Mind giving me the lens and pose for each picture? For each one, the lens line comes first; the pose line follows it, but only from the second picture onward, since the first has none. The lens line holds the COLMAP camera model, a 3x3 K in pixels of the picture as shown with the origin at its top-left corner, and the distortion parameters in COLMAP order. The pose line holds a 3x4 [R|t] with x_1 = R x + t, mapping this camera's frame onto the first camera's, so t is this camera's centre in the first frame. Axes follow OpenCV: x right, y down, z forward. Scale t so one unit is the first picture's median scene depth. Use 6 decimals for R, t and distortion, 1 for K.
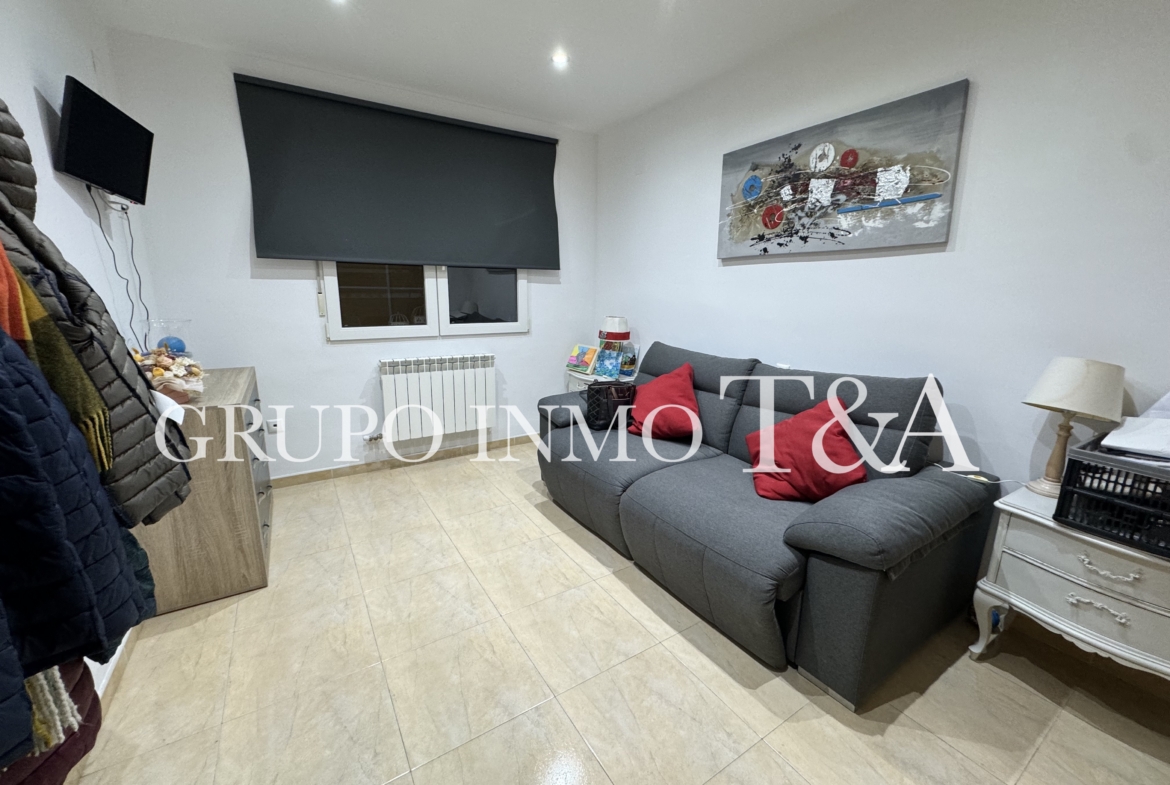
lens RADIAL K [[468.8, 0, 581.6], [0, 468.8, 393.7], [0, 0, 1]] dist [-0.002587, -0.000492]
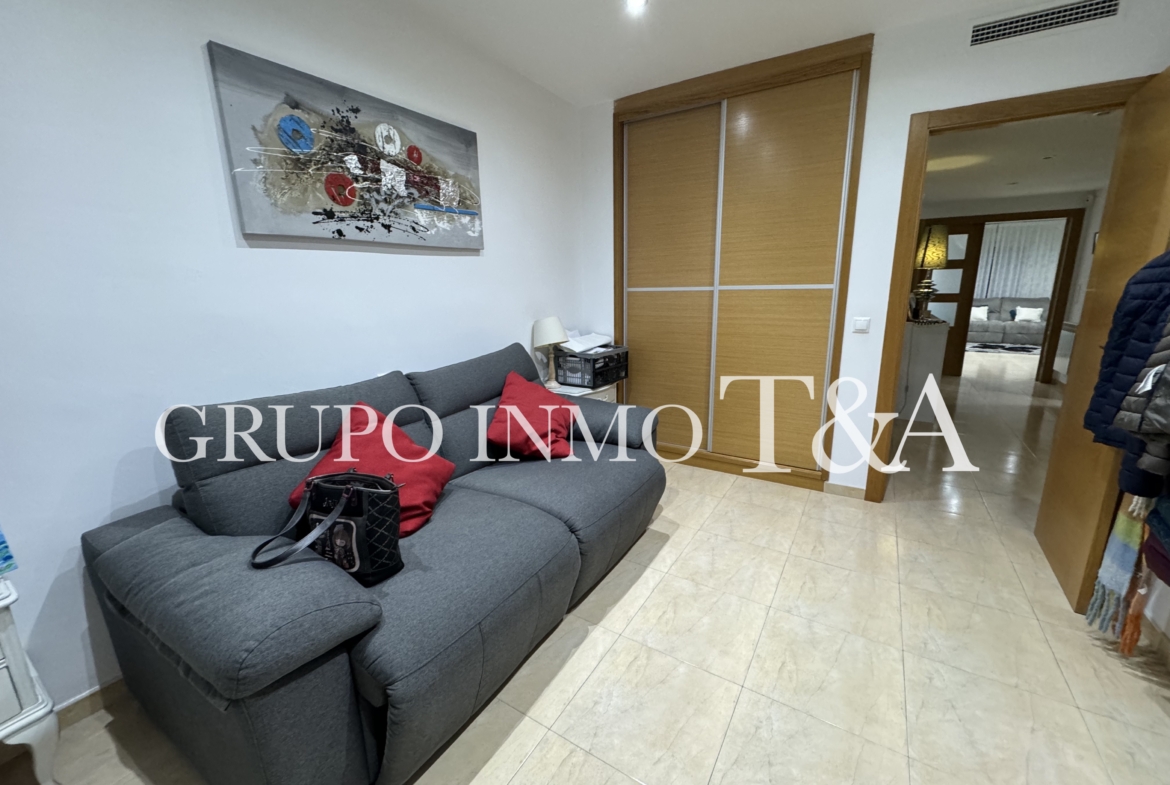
lens RADIAL K [[468.8, 0, 587.0], [0, 468.8, 392.6], [0, 0, 1]] dist [-0.002587, -0.000492]
pose [[-0.447062, -0.202341, 0.871317, -0.540667], [0.205360, 0.924845, 0.320139, -0.255623], [-0.870611, 0.322056, -0.371910, 1.134969]]
